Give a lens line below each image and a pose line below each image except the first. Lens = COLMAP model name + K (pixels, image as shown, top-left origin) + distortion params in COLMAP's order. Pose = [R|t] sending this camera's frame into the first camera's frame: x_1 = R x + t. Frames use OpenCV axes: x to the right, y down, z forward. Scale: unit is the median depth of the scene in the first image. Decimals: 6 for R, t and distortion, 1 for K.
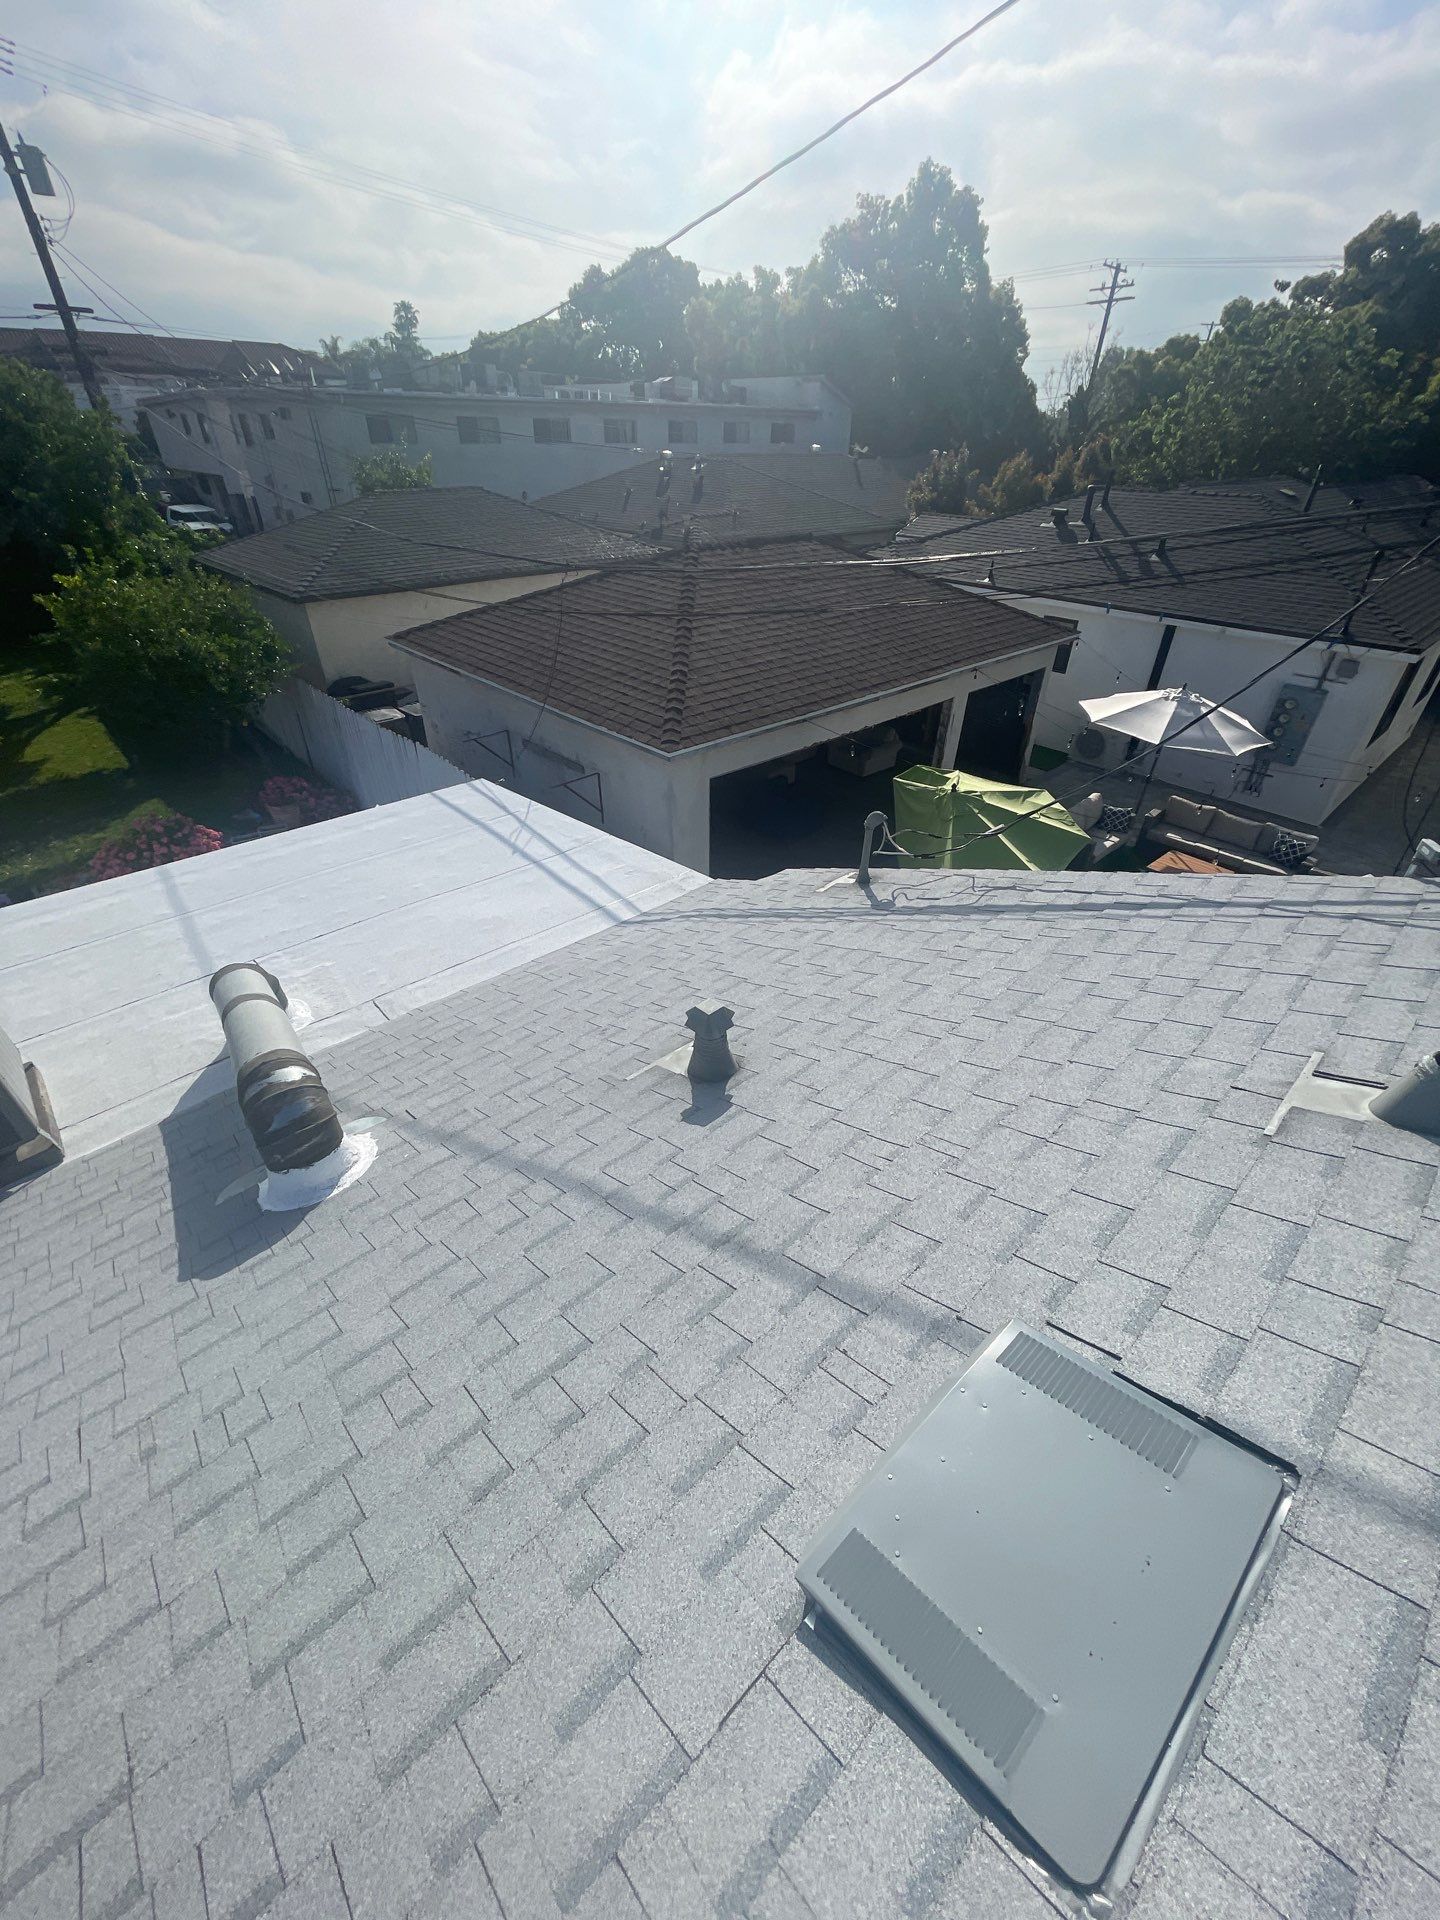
lens RADIAL K [[772.5, 0, 725.2], [0, 772.5, 961.2], [0, 0, 1]] dist [-0.001755, 0.001006]
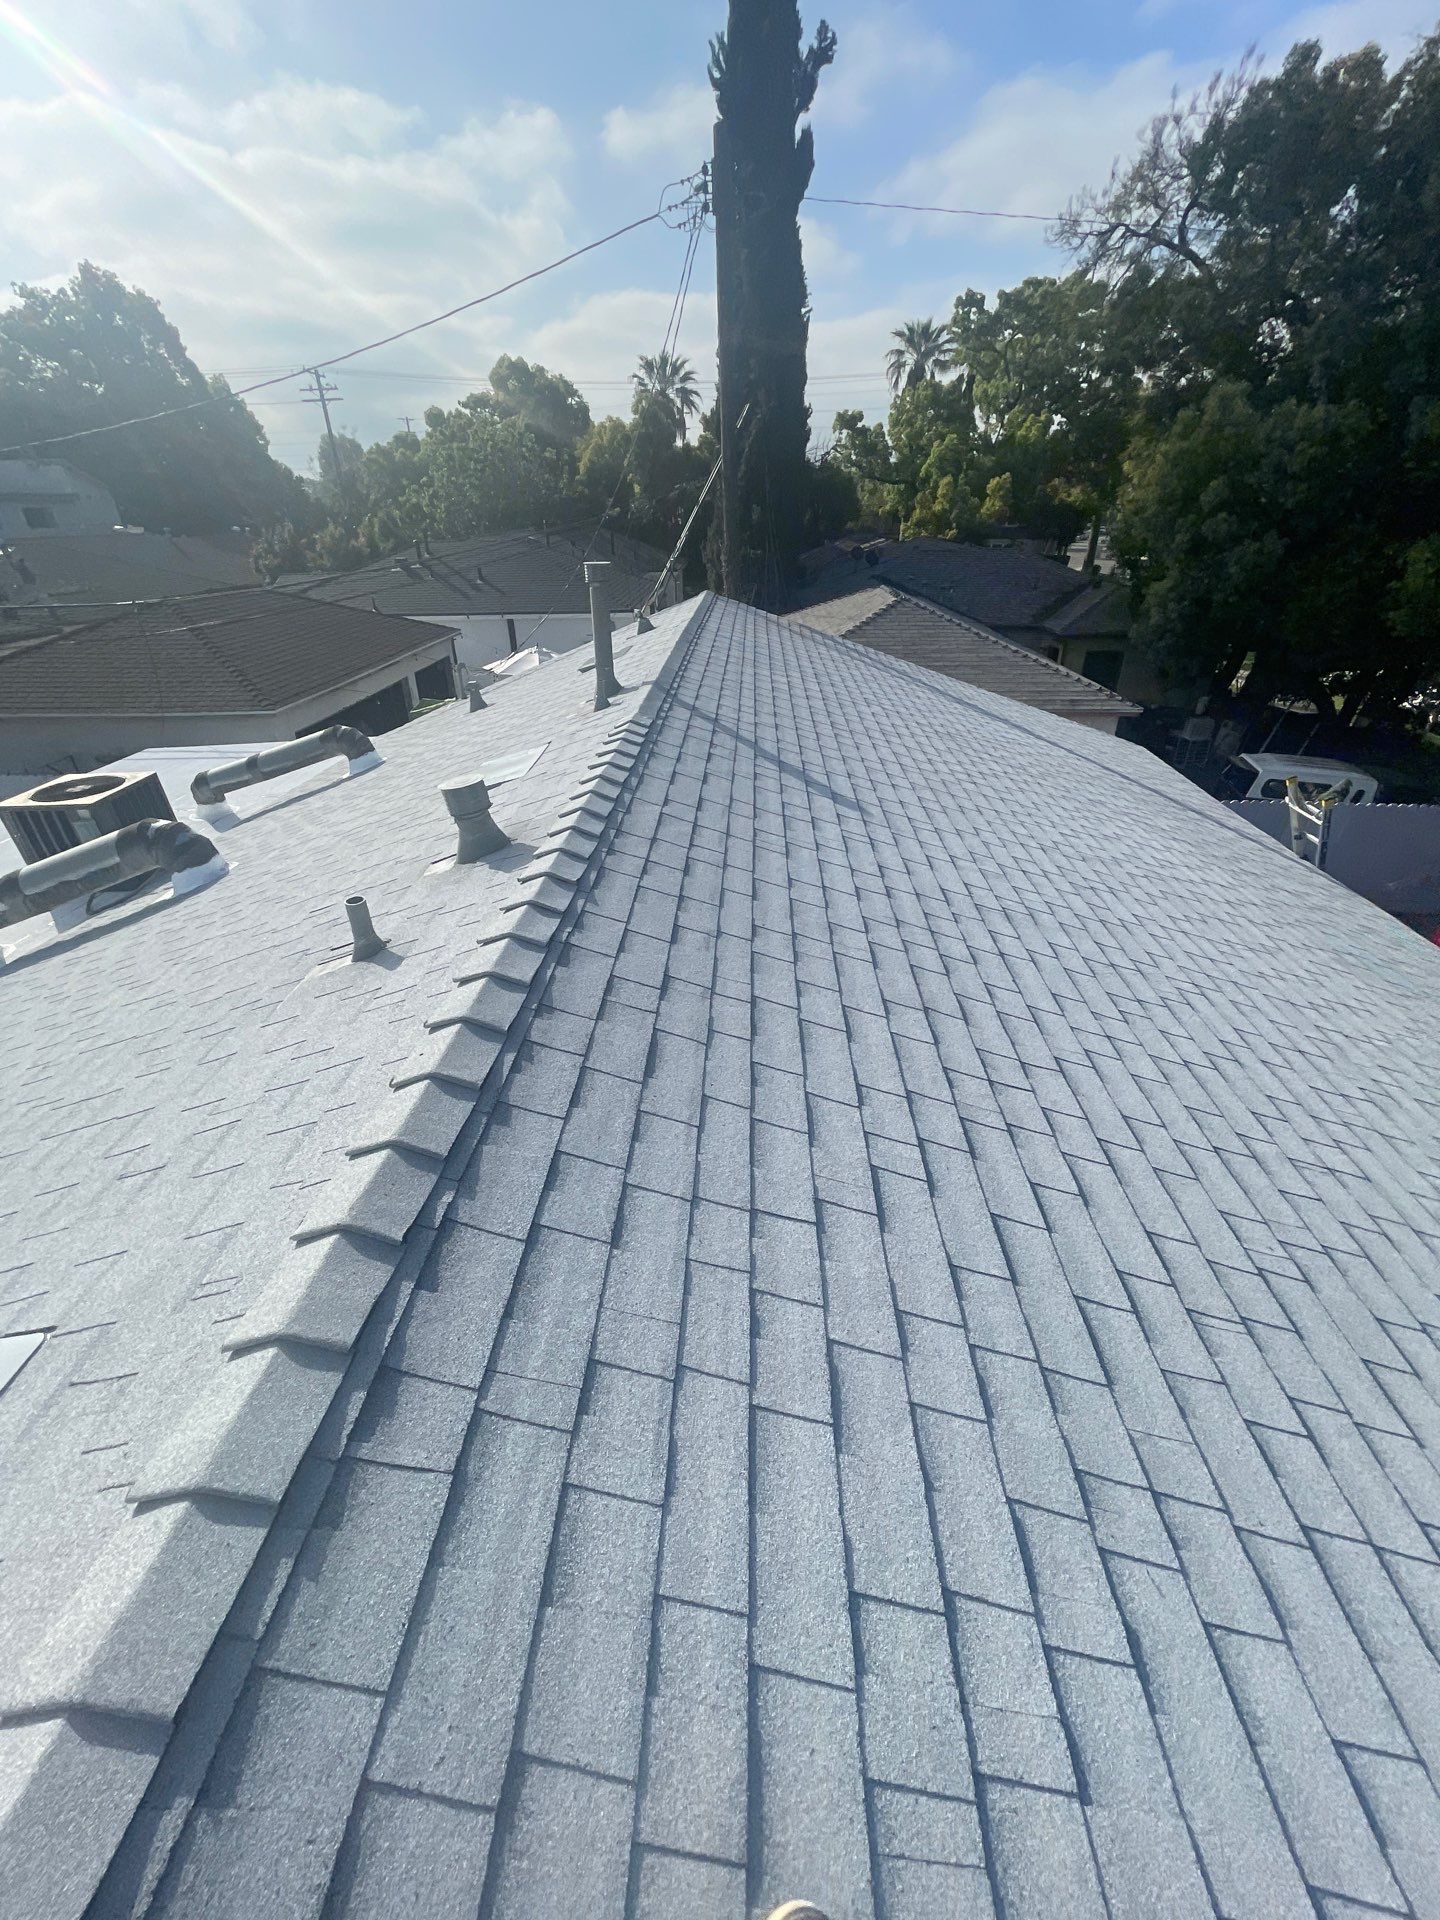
lens RADIAL K [[817.9, 0, 720.0], [0, 817.9, 960.0], [0, 0, 1]] dist [-0.000817, -0.000166]
pose [[0.712456, -0.360971, 0.601753, -0.476048], [0.416204, 0.907796, 0.051784, 0.366570], [-0.564961, 0.213558, 0.797002, -0.538590]]
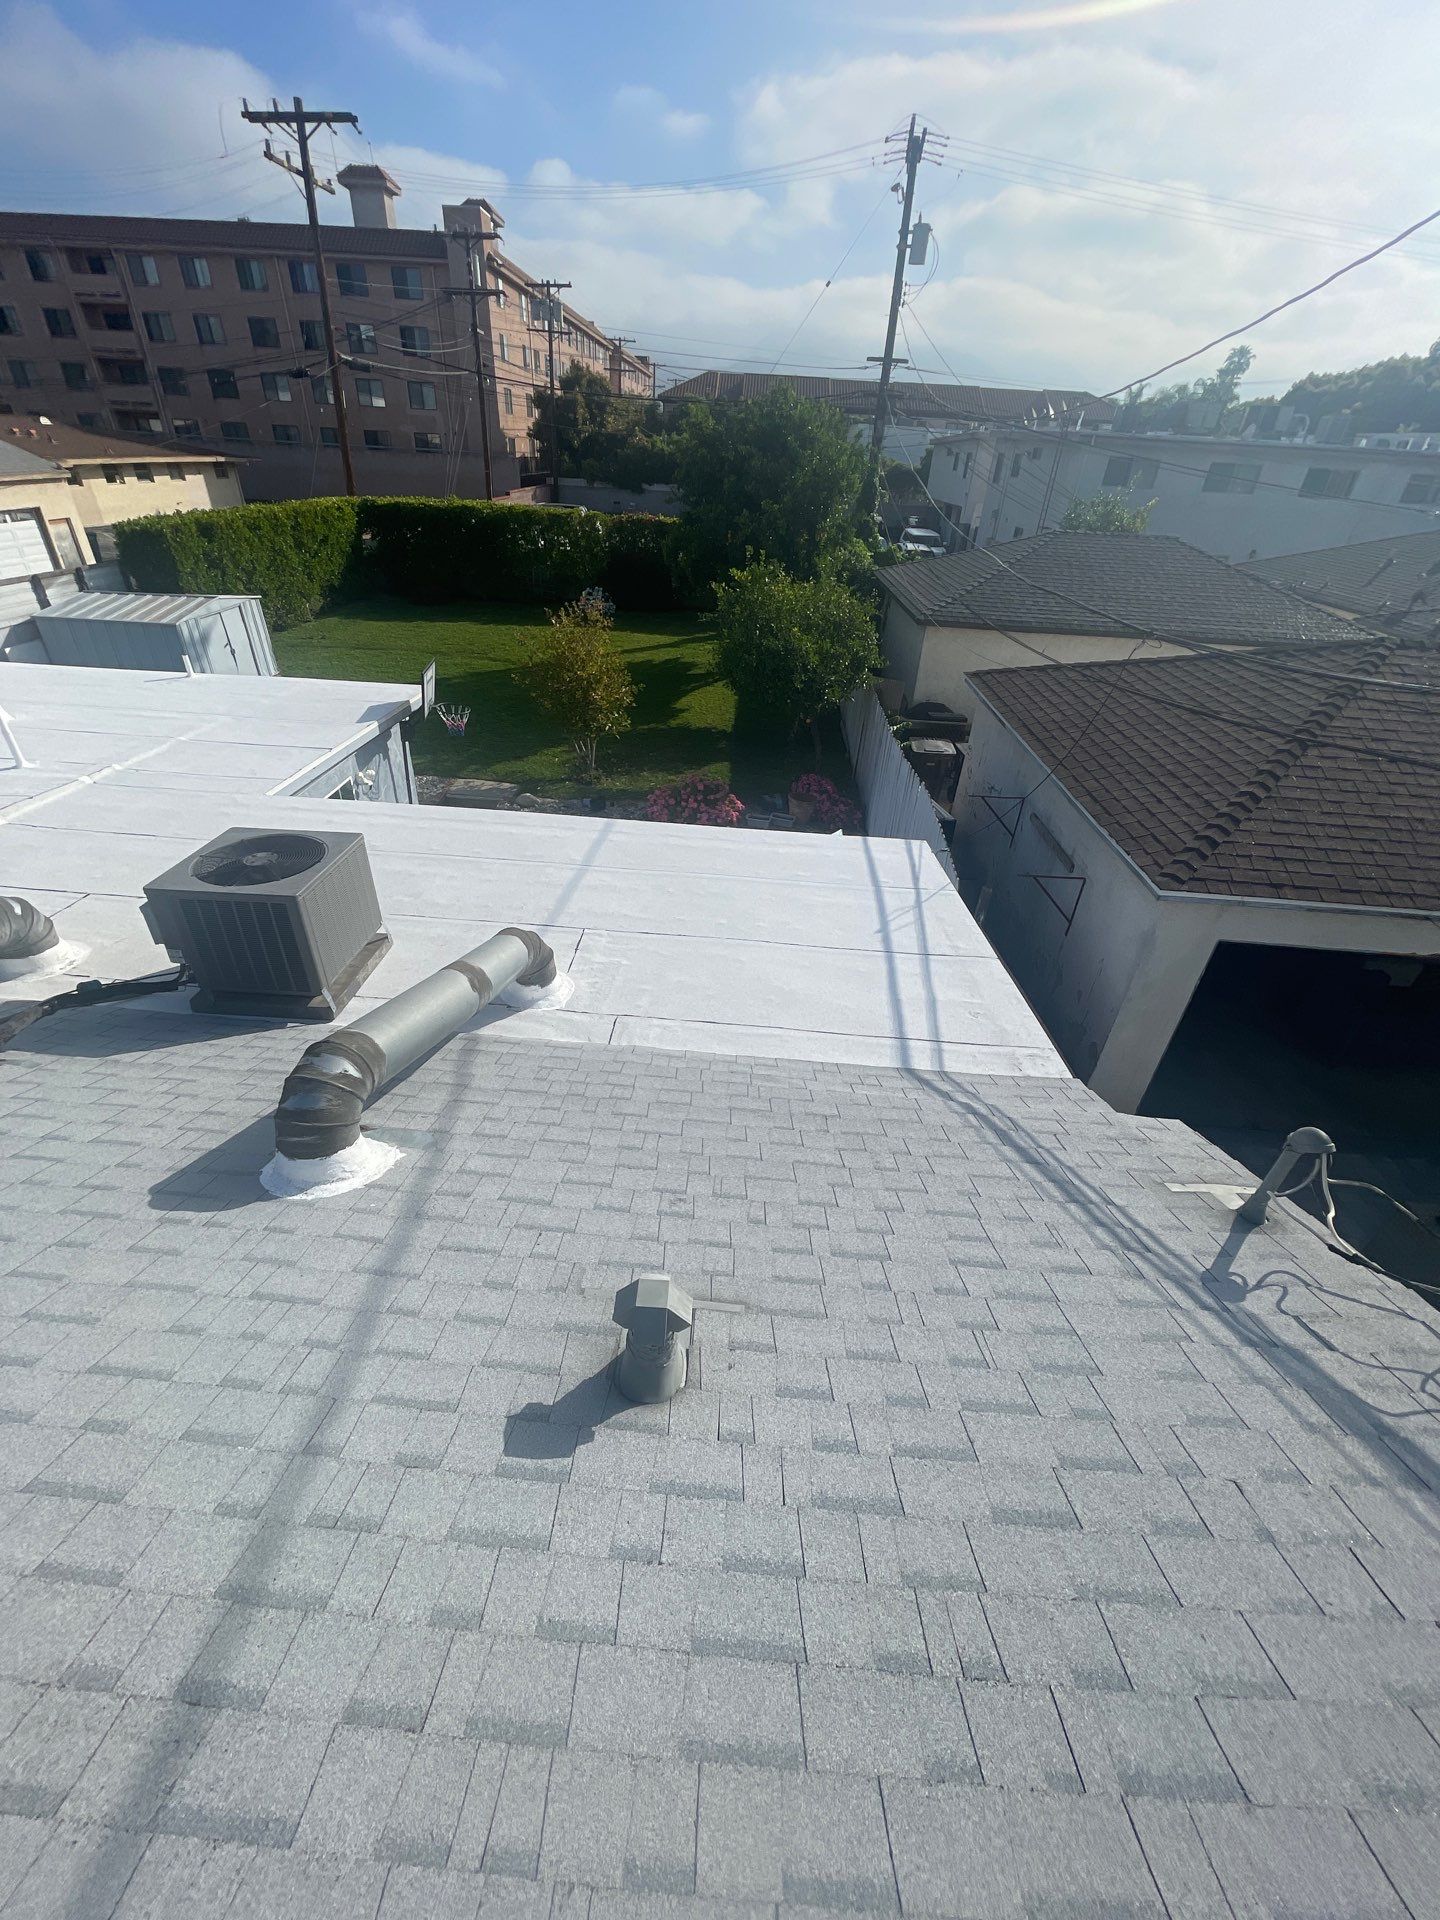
lens RADIAL K [[776.0, 0, 719.7], [0, 776.0, 967.1], [0, 0, 1]] dist [-0.015725, 0.009327]
pose [[0.693116, 0.421554, -0.584707, 0.085495], [-0.442059, 0.889305, 0.117138, -0.086142], [0.569363, 0.177285, 0.802743, 0.141009]]
